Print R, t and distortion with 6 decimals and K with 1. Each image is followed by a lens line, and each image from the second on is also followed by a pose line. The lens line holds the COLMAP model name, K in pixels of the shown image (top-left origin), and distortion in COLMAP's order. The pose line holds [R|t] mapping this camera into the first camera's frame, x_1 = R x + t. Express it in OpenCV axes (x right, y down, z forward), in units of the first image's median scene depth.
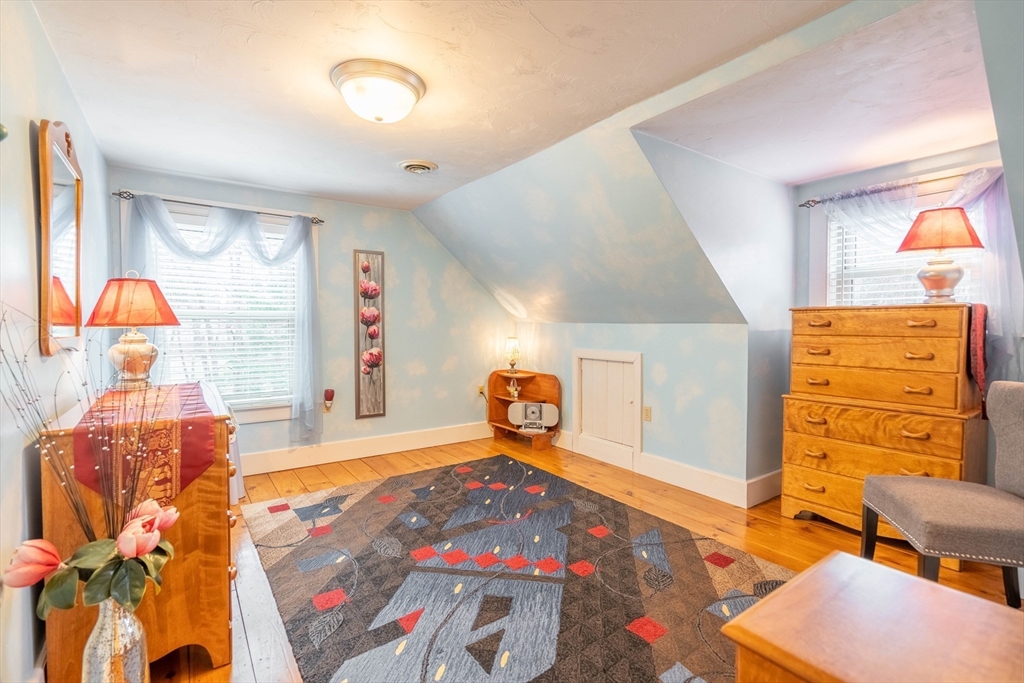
lens RADIAL K [[473.2, 0, 513.9], [0, 473.2, 339.9], [0, 0, 1]] dist [-0.006563, 0.002936]
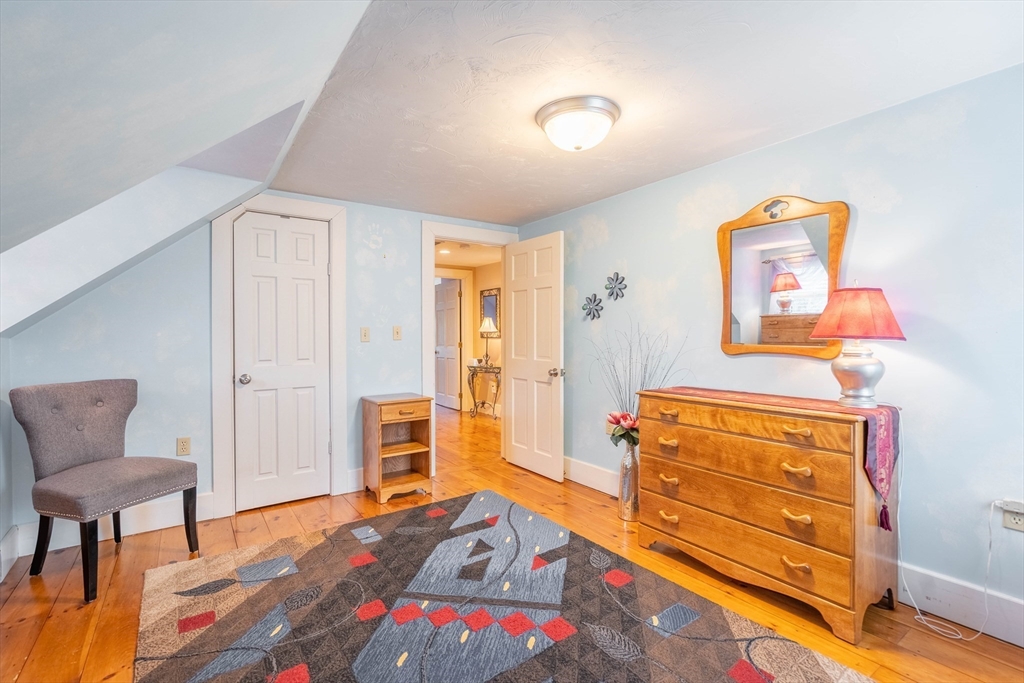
lens RADIAL K [[473.2, 0, 510.3], [0, 473.2, 338.3], [0, 0, 1]] dist [-0.006563, 0.002936]
pose [[-0.999964, -0.001881, 0.008263, -0.133447], [-0.001575, 0.999321, 0.036812, -0.066501], [-0.008327, 0.036798, -0.999288, 2.024067]]
